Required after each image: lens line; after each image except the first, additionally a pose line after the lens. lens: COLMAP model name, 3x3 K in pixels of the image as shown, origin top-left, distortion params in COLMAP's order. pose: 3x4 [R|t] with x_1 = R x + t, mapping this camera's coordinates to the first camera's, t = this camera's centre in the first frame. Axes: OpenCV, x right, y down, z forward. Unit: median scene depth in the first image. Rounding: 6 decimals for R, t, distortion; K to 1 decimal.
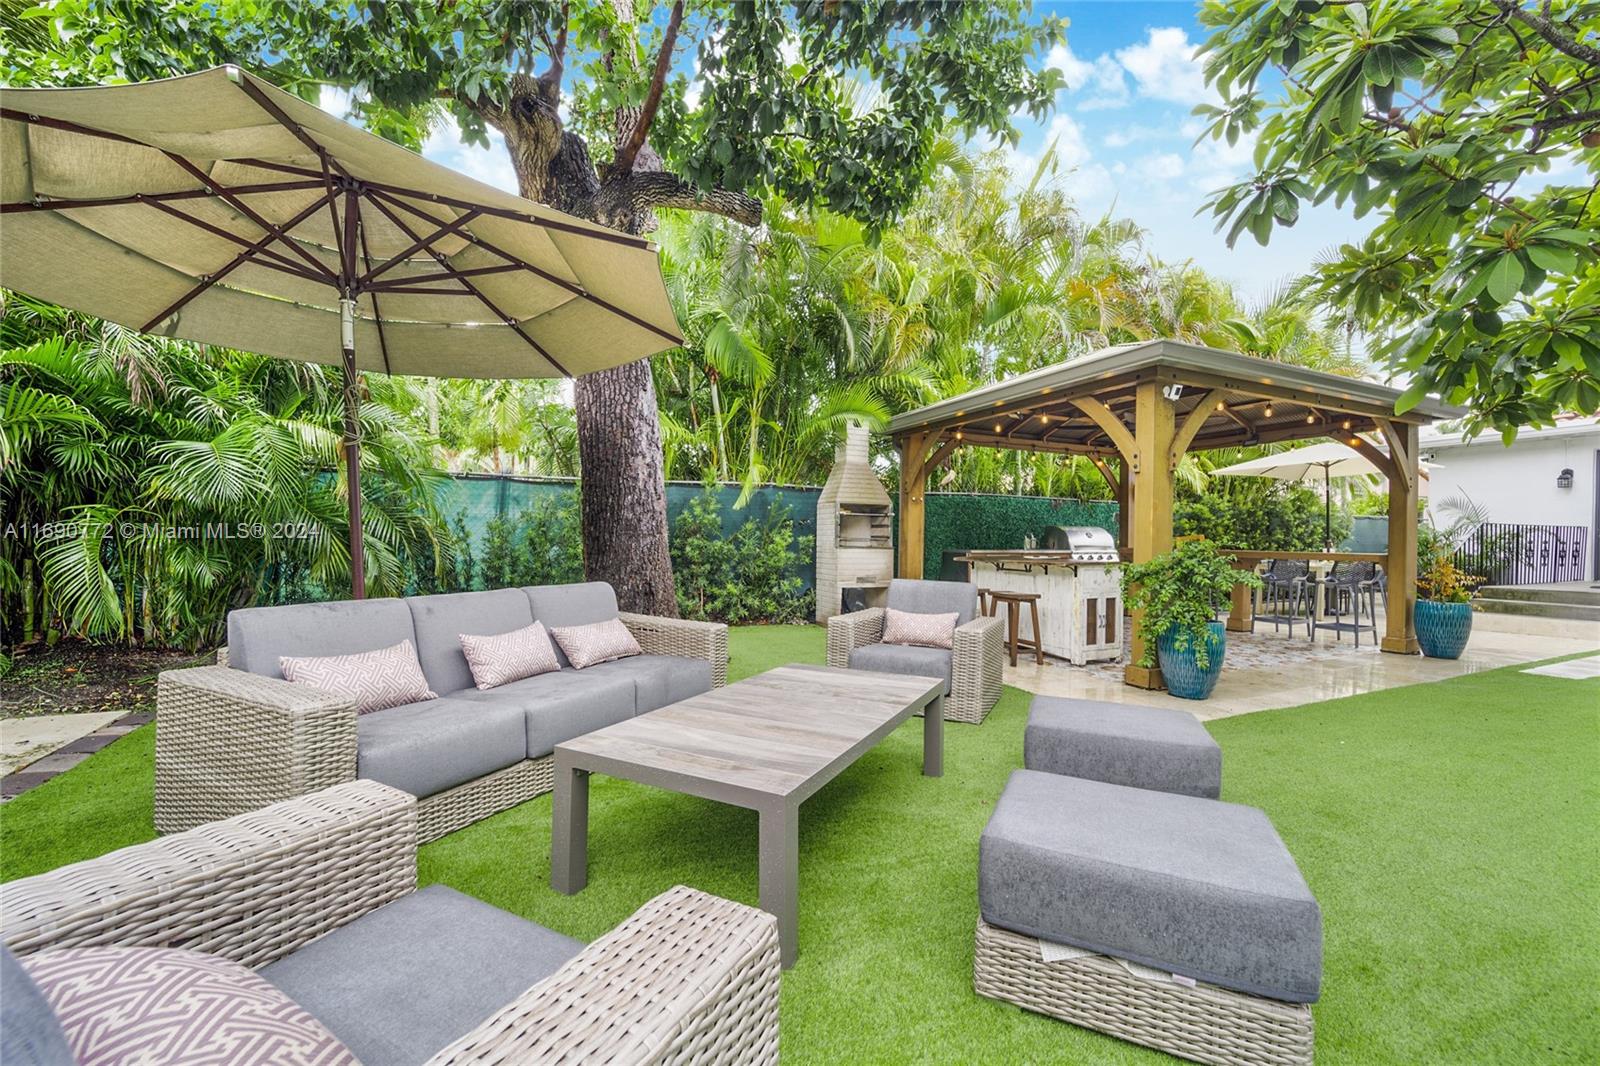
lens RADIAL K [[644.8, 0, 795.2], [0, 644.8, 537.7], [0, 0, 1]] dist [-0.025602, 0.002740]
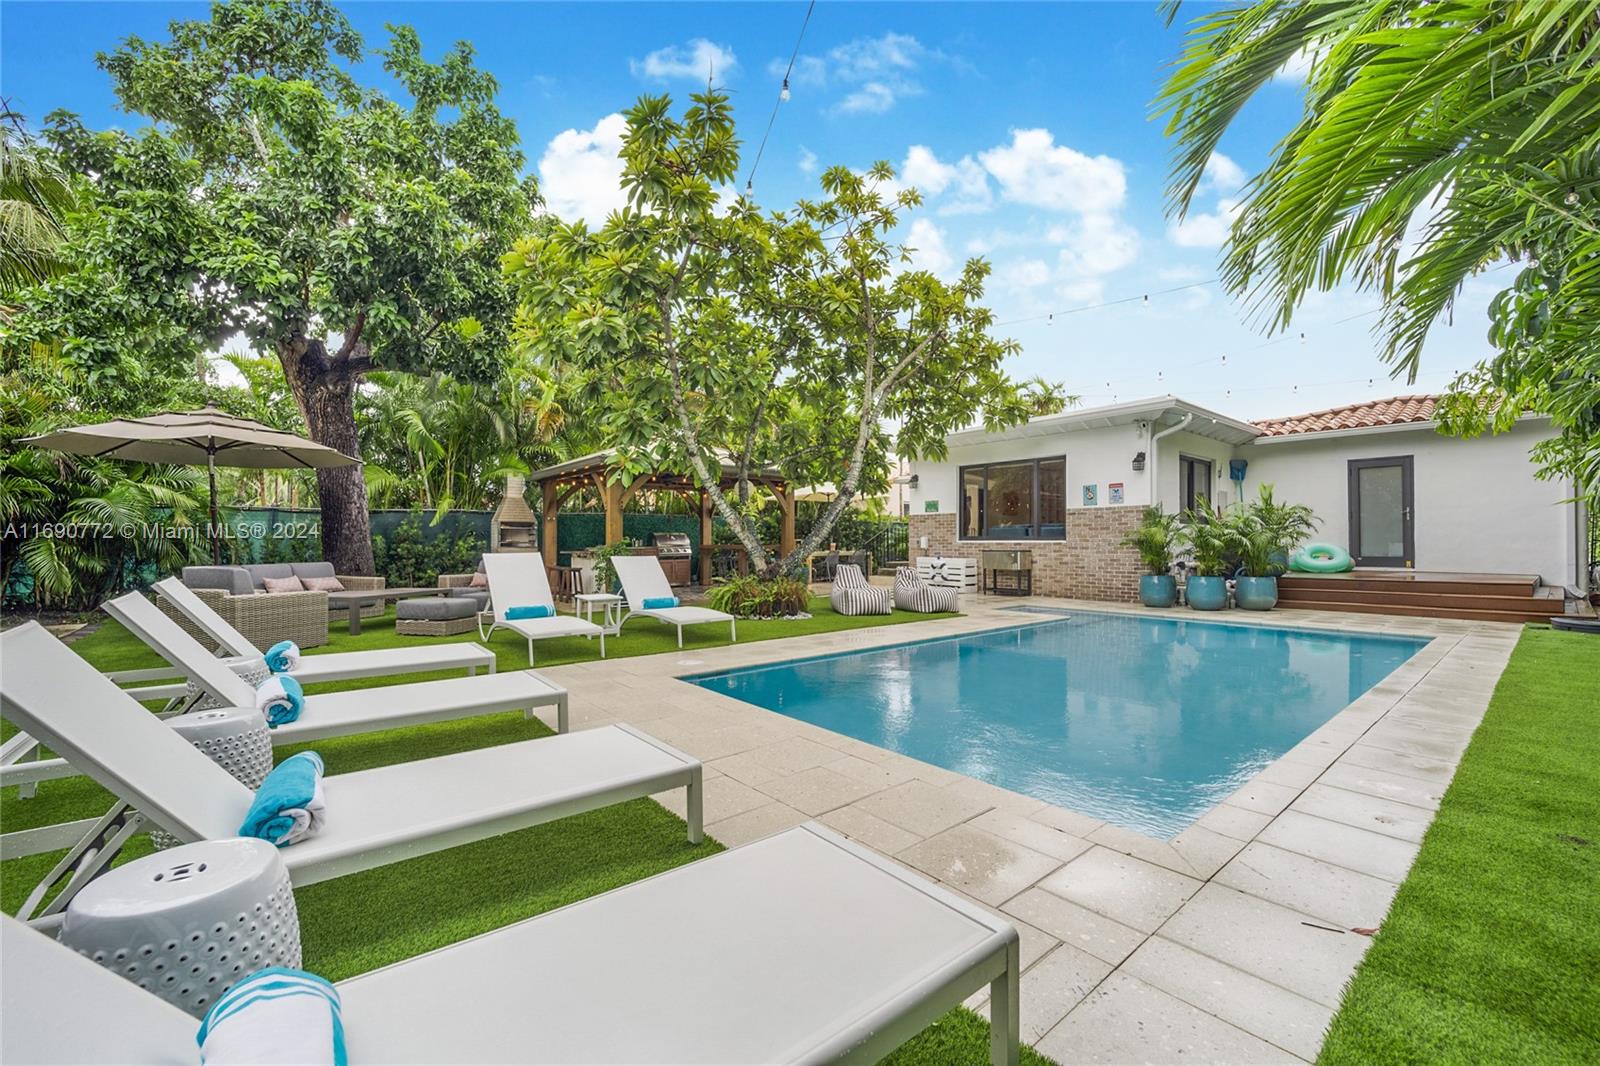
lens RADIAL K [[644.8, 0, 795.2], [0, 644.8, 537.7], [0, 0, 1]] dist [-0.025602, 0.002740]
pose [[0.962510, -0.015540, 0.270800, 0.406361], [0.017232, 0.999844, -0.003870, 0.010362], [-0.270698, 0.008391, 0.962628, -0.964240]]
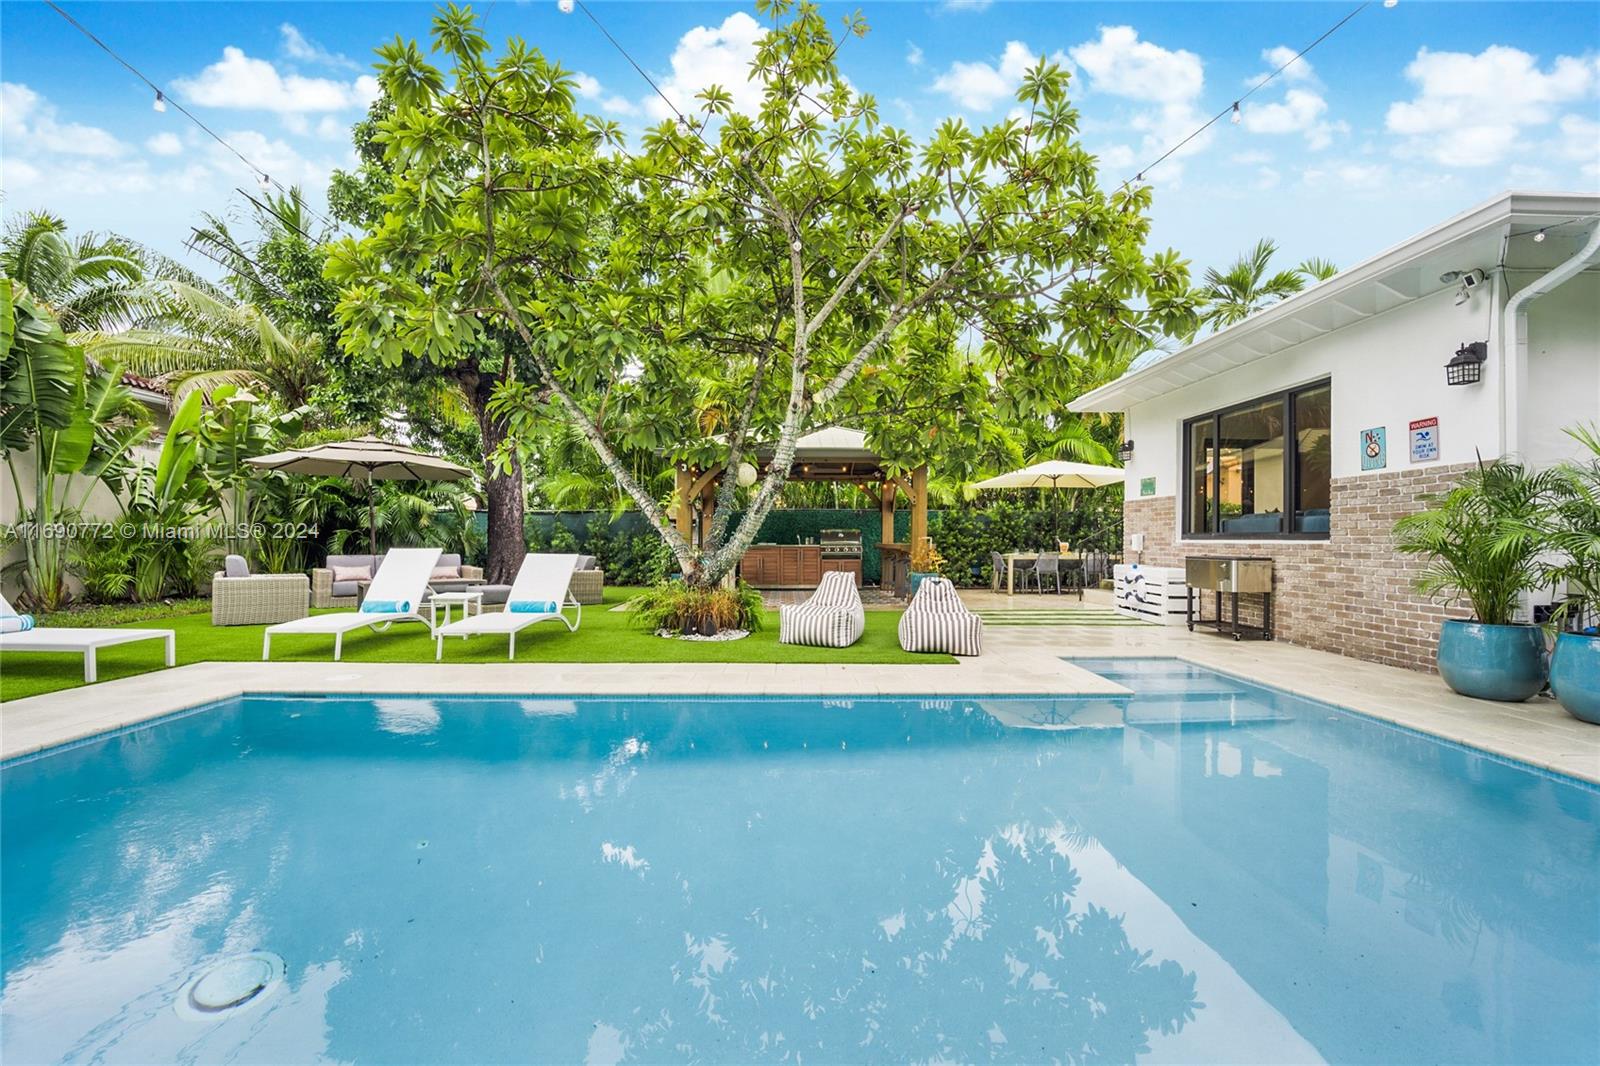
lens RADIAL K [[644.8, 0, 795.2], [0, 644.8, 537.7], [0, 0, 1]] dist [-0.025602, 0.002740]
pose [[0.922830, -0.012548, -0.385004, 1.238968], [0.009242, 0.999903, -0.010438, 0.022443], [0.385098, 0.006074, 0.922856, -0.594037]]
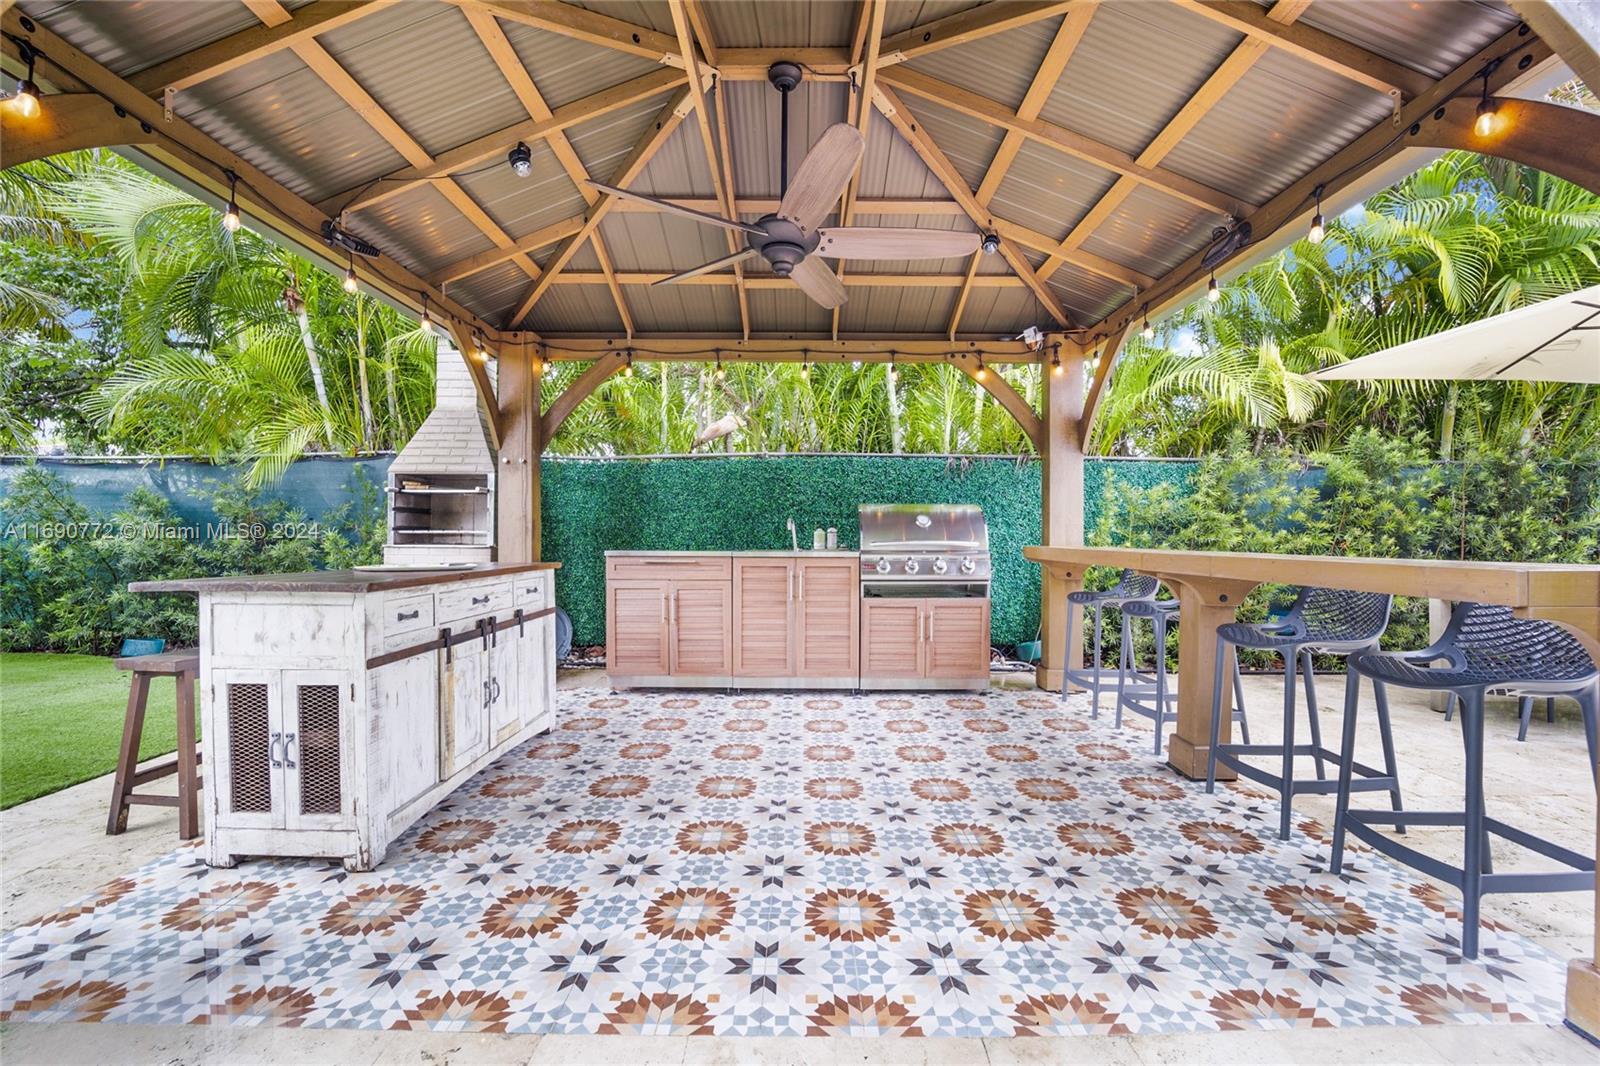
lens RADIAL K [[644.8, 0, 795.2], [0, 644.8, 537.7], [0, 0, 1]] dist [-0.025602, 0.002740]
pose [[0.913387, -0.009865, -0.406972, 0.745267], [0.008686, 0.999951, -0.004744, 0.013053], [0.406999, 0.000798, 0.913428, 0.665712]]
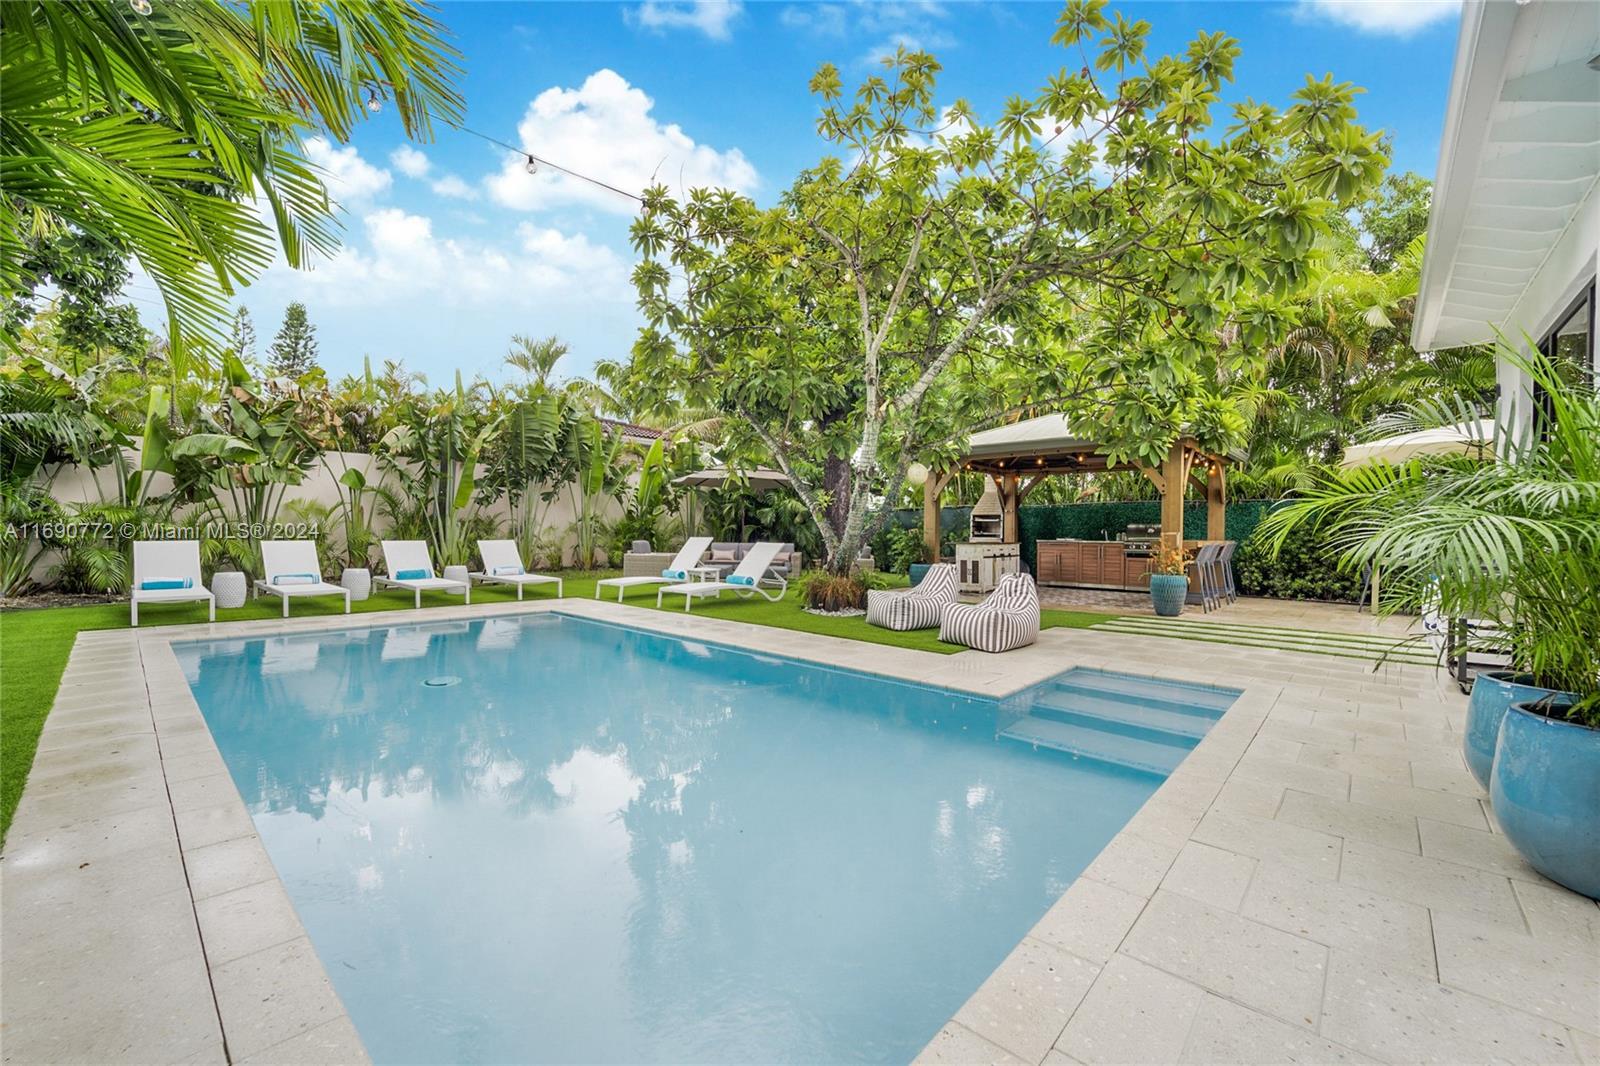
lens RADIAL K [[644.8, 0, 795.2], [0, 644.8, 537.7], [0, 0, 1]] dist [-0.025602, 0.002740]
pose [[0.409958, -0.000402, -0.912104, 1.792797], [-0.007096, 0.999968, -0.003631, 0.027122], [0.912077, 0.007961, 0.409942, -0.300296]]
